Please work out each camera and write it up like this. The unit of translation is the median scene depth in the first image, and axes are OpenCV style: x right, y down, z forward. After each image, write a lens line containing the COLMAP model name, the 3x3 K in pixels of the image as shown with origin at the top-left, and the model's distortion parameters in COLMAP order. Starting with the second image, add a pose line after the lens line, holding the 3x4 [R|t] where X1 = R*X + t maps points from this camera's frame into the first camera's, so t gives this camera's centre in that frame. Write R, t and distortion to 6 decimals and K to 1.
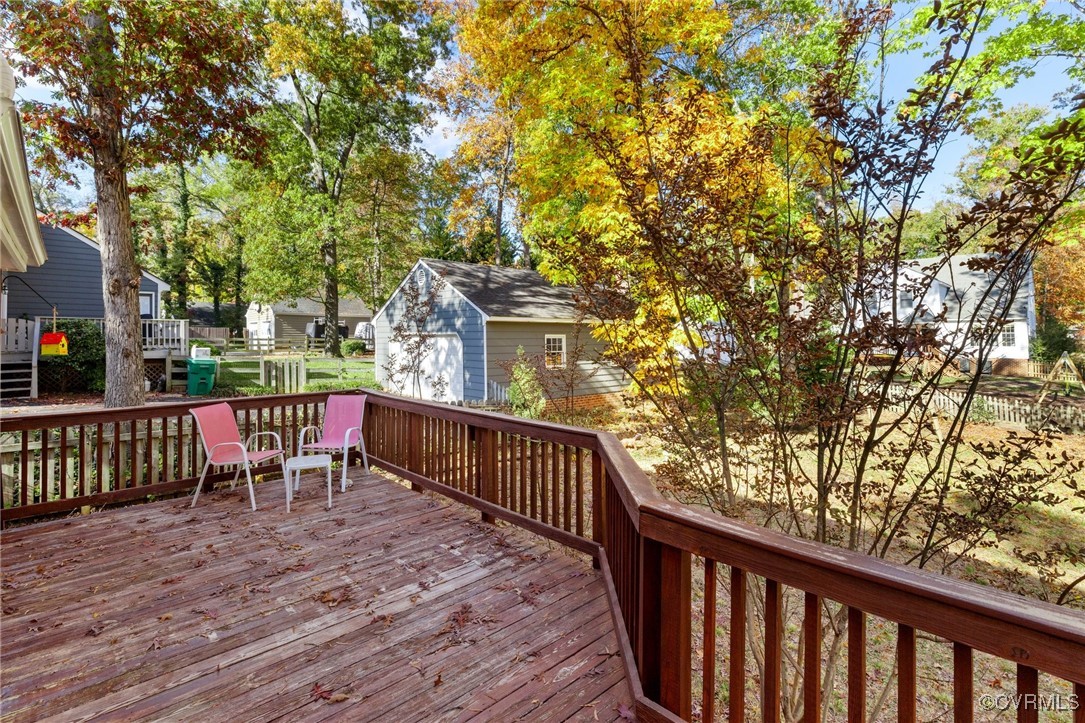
lens RADIAL K [[475.1, 0, 541.3], [0, 475.1, 356.2], [0, 0, 1]] dist [-0.001636, 0.000374]
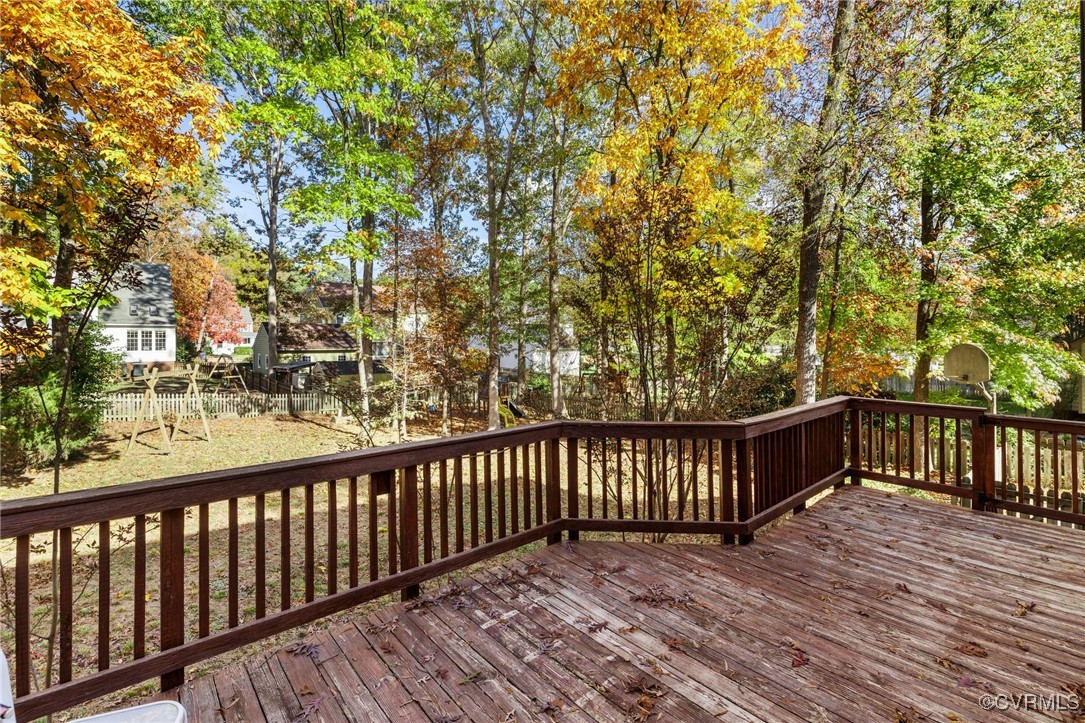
lens RADIAL K [[475.1, 0, 541.3], [0, 475.1, 356.2], [0, 0, 1]] dist [-0.001636, 0.000374]
pose [[0.019793, 0.003949, 0.999796, -1.074514], [0.002935, 0.999988, -0.004008, -0.000934], [-0.999800, 0.003013, 0.019782, 1.056080]]
